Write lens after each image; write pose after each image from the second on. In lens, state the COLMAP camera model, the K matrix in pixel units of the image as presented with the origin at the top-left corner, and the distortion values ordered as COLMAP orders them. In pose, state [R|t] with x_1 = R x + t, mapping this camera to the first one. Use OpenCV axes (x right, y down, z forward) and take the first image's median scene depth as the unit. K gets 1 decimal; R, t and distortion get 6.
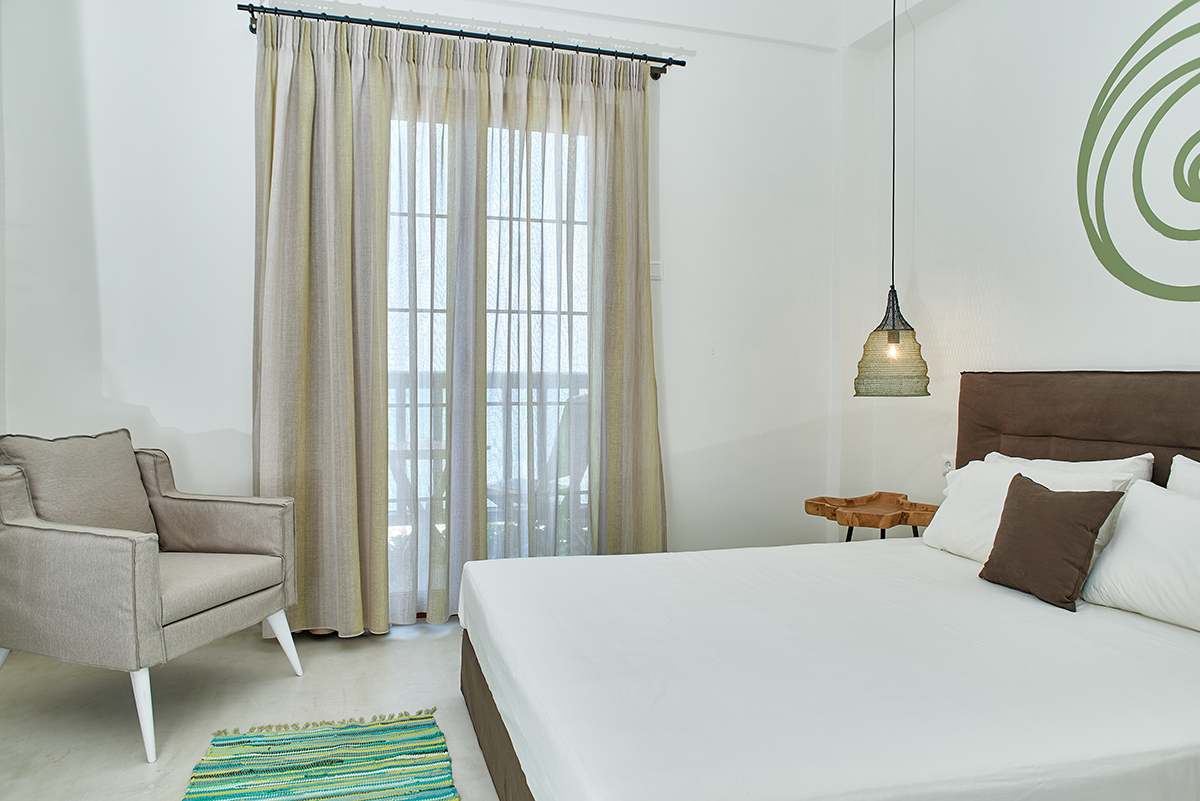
lens RADIAL K [[867.4, 0, 600.0], [0, 867.4, 400.5], [0, 0, 1]] dist [-0.076190, 0.097829]
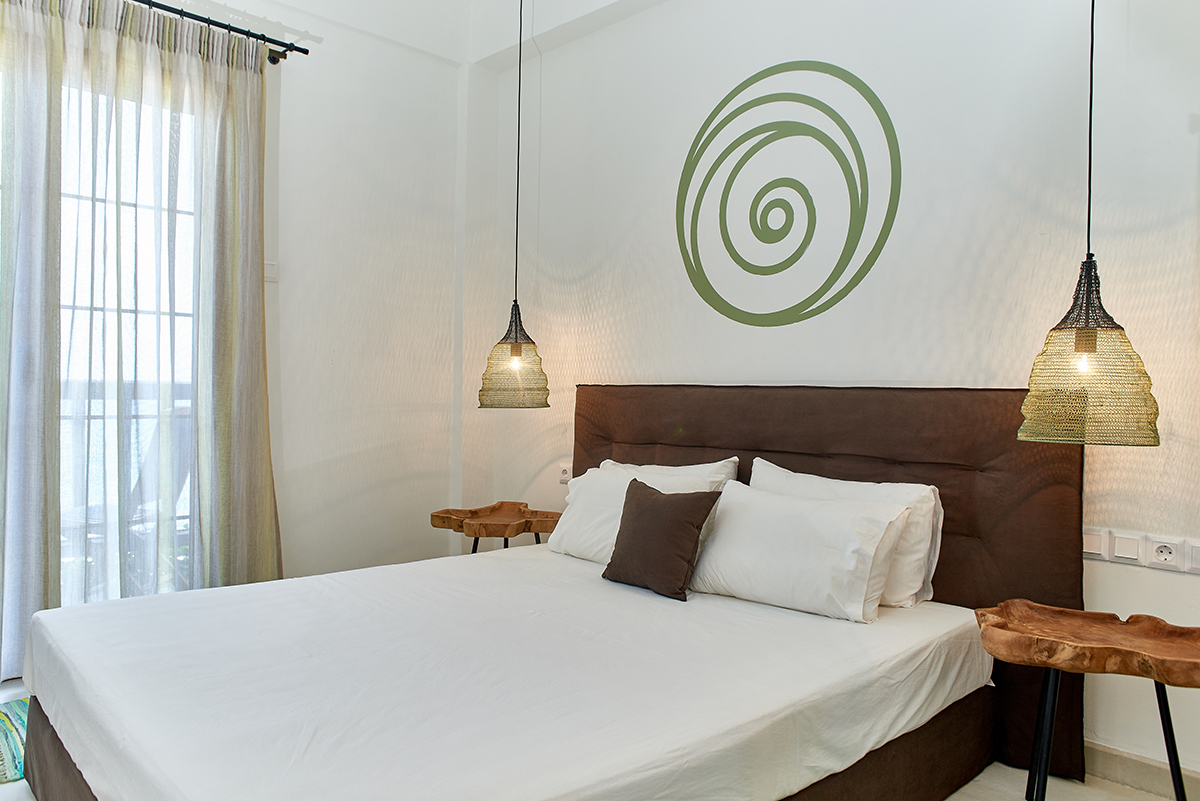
lens RADIAL K [[867.4, 0, 600.0], [0, 867.4, 400.5], [0, 0, 1]] dist [-0.076190, 0.097829]
pose [[0.893931, 0.001592, 0.448203, -0.035104], [0.004655, 0.999907, -0.012837, 0.000128], [-0.448181, 0.013562, 0.893840, 0.032159]]
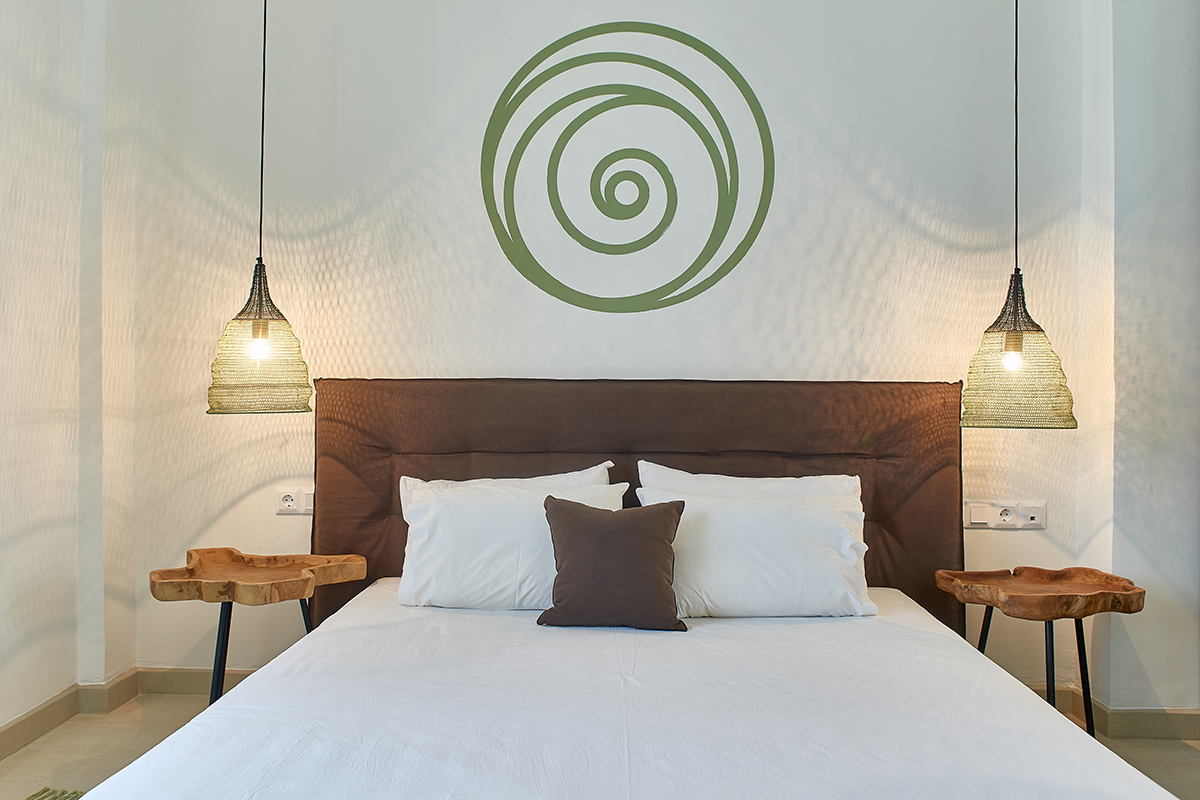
lens RADIAL K [[937.4, 0, 600.0], [0, 937.4, 400.0], [0, 0, 1]] dist [-0.057034, -0.000169]
pose [[0.334902, -0.014709, 0.942138, -0.311322], [0.025780, 0.999647, 0.006443, -0.013532], [-0.941900, 0.022131, 0.335163, 0.504708]]
